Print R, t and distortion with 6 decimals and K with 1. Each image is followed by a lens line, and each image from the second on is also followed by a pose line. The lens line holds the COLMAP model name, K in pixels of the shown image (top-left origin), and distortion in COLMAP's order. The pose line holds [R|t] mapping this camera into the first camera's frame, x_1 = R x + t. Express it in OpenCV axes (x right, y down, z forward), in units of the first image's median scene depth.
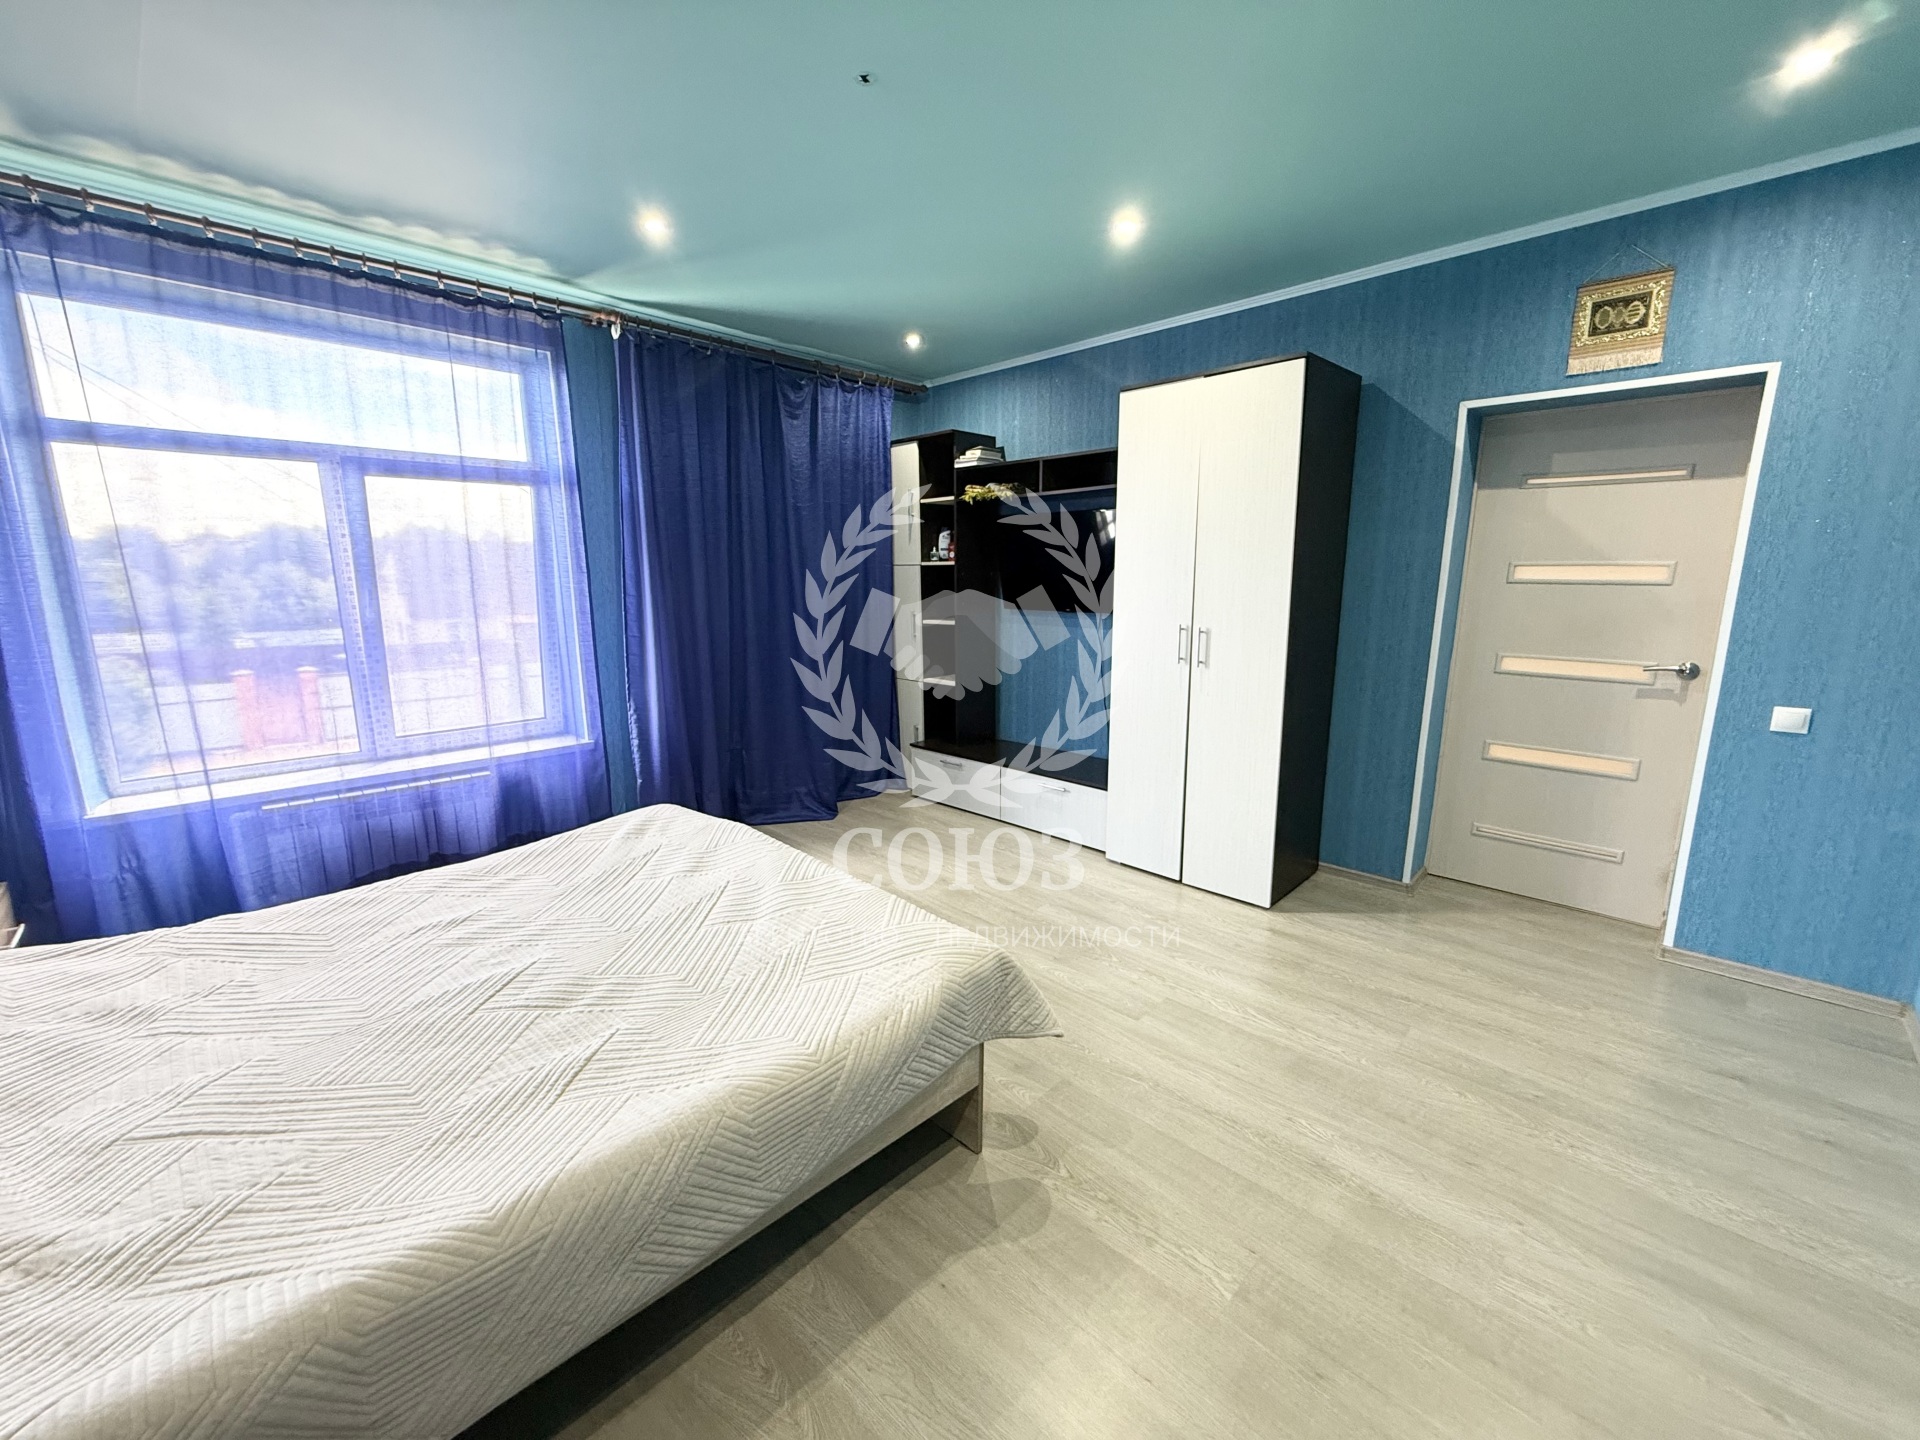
lens RADIAL K [[757.7, 0, 953.9], [0, 757.7, 726.9], [0, 0, 1]] dist [-0.000543, 0.000333]
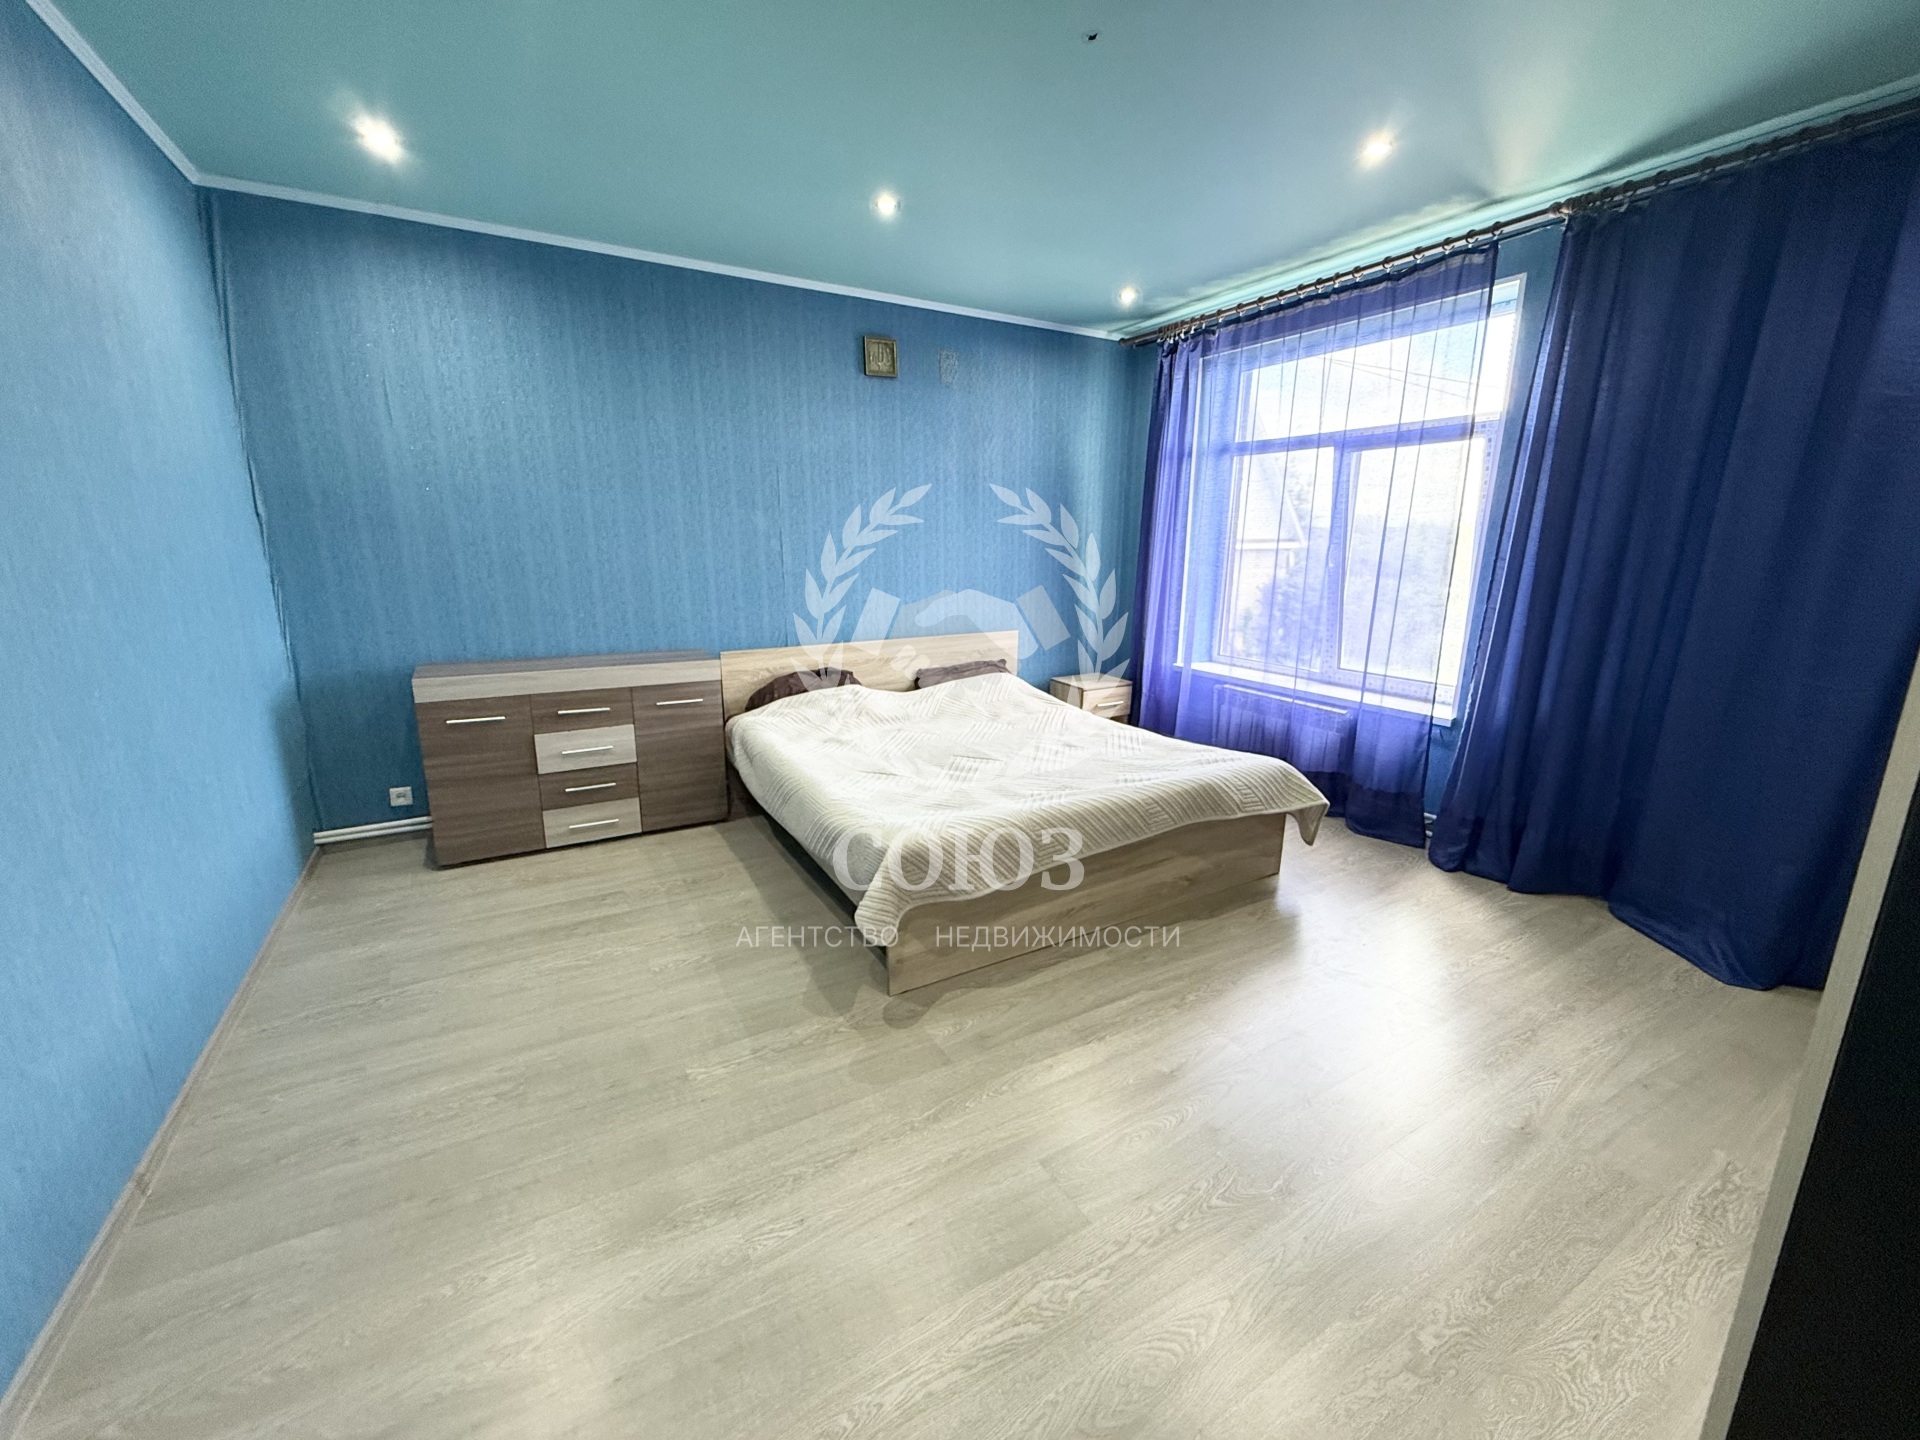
lens RADIAL K [[757.7, 0, 953.9], [0, 757.7, 726.9], [0, 0, 1]] dist [-0.000543, 0.000333]
pose [[-0.262343, 0.239664, -0.934739, 0.681303], [-0.192677, 0.936151, 0.294103, -0.157791], [0.945543, 0.257259, -0.199415, 0.781735]]
